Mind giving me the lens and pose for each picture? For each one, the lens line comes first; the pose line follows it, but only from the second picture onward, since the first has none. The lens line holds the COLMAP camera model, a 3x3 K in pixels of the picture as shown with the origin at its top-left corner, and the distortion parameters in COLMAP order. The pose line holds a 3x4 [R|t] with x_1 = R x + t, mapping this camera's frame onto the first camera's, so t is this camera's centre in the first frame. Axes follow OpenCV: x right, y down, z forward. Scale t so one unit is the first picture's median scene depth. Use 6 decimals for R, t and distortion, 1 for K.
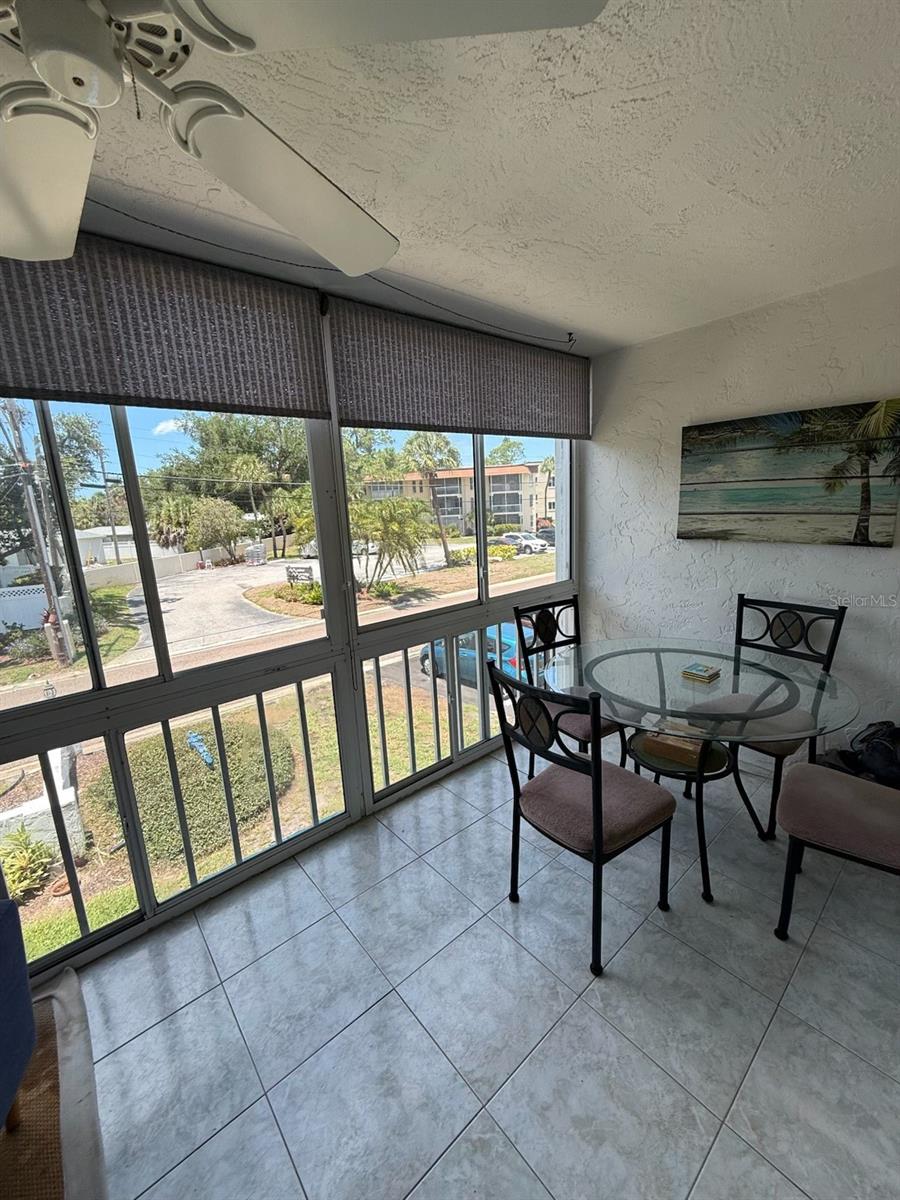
lens RADIAL K [[480.3, 0, 451.5], [0, 480.3, 597.7], [0, 0, 1]] dist [-0.000186, 0.000108]
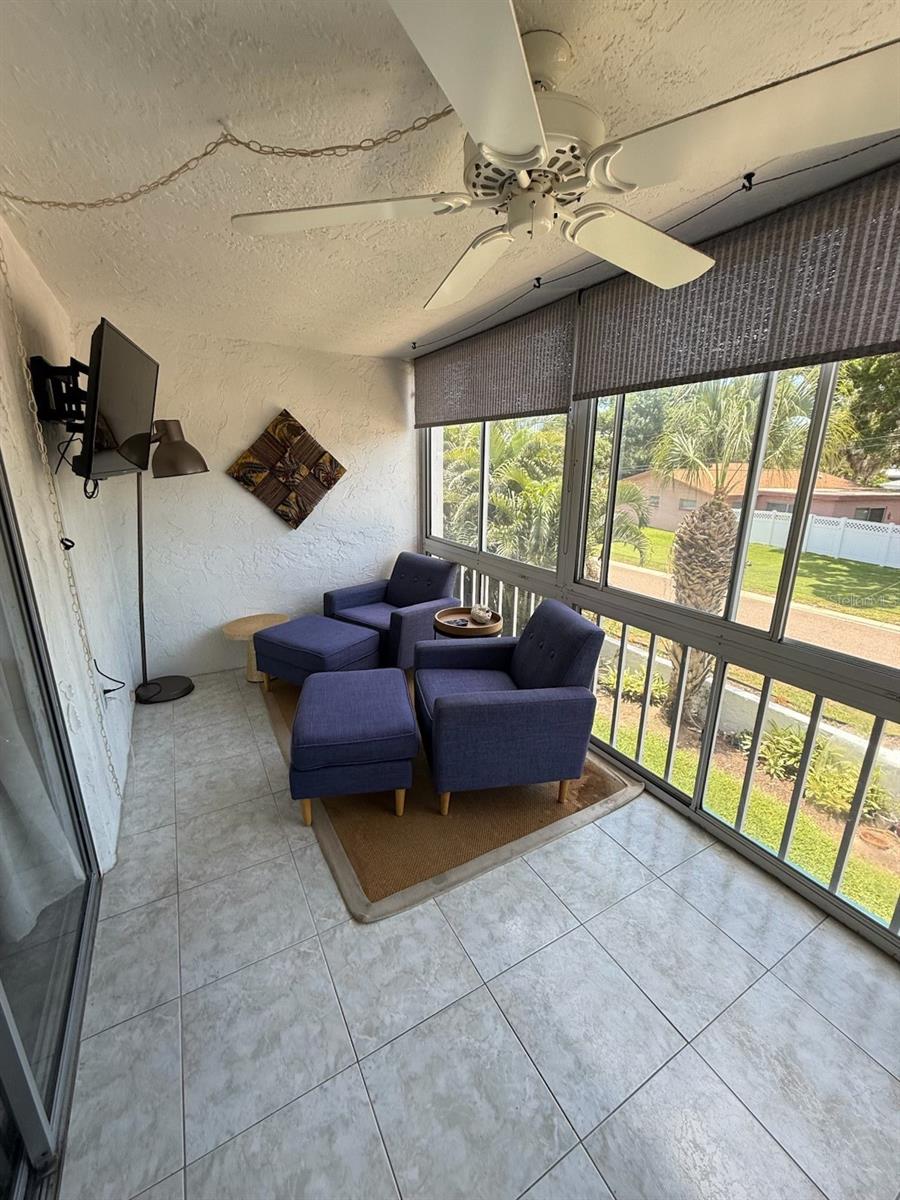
lens RADIAL K [[480.3, 0, 452.7], [0, 480.3, 598.9], [0, 0, 1]] dist [-0.000186, 0.000108]
pose [[-0.179729, 0.311912, -0.932957, 0.619818], [-0.203157, 0.916186, 0.345442, -0.166866], [0.962510, 0.251622, -0.101298, 0.559692]]
